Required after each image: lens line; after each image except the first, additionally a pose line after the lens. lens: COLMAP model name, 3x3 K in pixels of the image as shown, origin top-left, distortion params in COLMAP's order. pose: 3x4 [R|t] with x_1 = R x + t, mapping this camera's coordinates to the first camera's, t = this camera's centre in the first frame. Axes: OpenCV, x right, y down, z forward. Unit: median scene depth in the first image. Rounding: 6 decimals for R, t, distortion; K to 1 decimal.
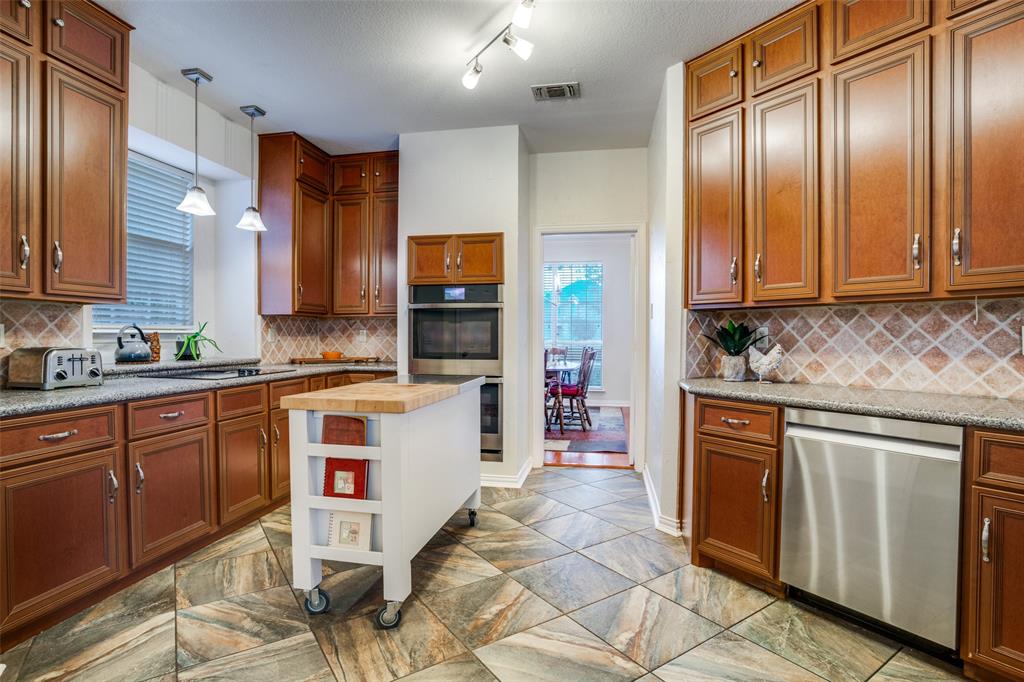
lens RADIAL K [[502.5, 0, 512.1], [0, 502.5, 345.0], [0, 0, 1]] dist [-0.051109, 0.007802]
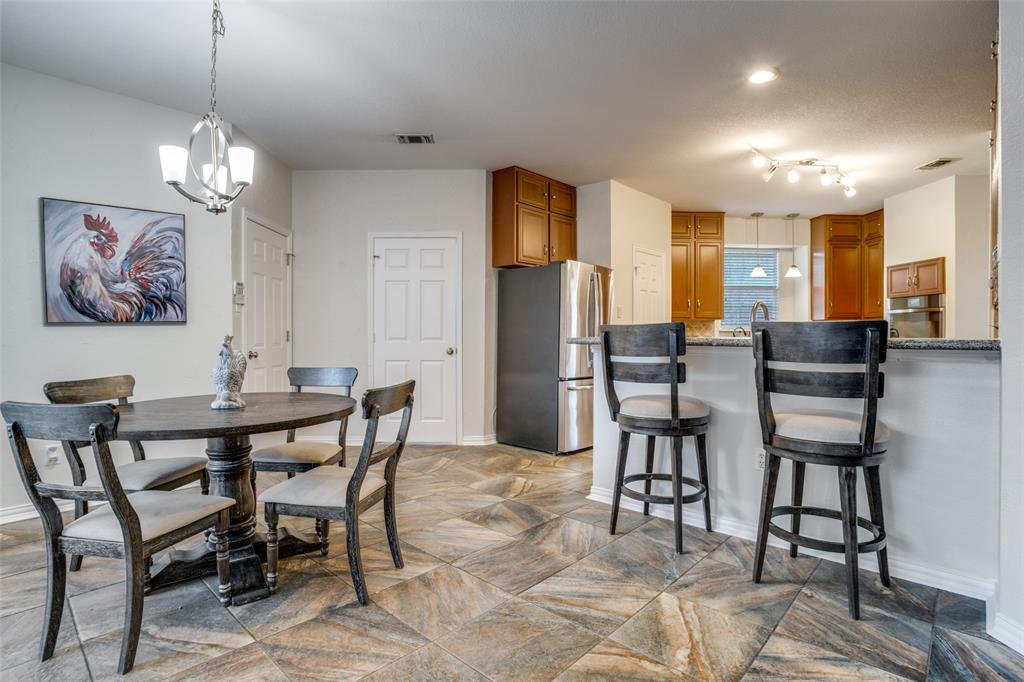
lens RADIAL K [[502.5, 0, 504.3], [0, 502.5, 338.5], [0, 0, 1]] dist [-0.051109, 0.007802]
pose [[0.196839, 0.005784, -0.980419, 1.051858], [-0.017421, 0.999845, 0.002401, 0.020757], [0.980281, 0.016607, 0.196910, -0.449387]]
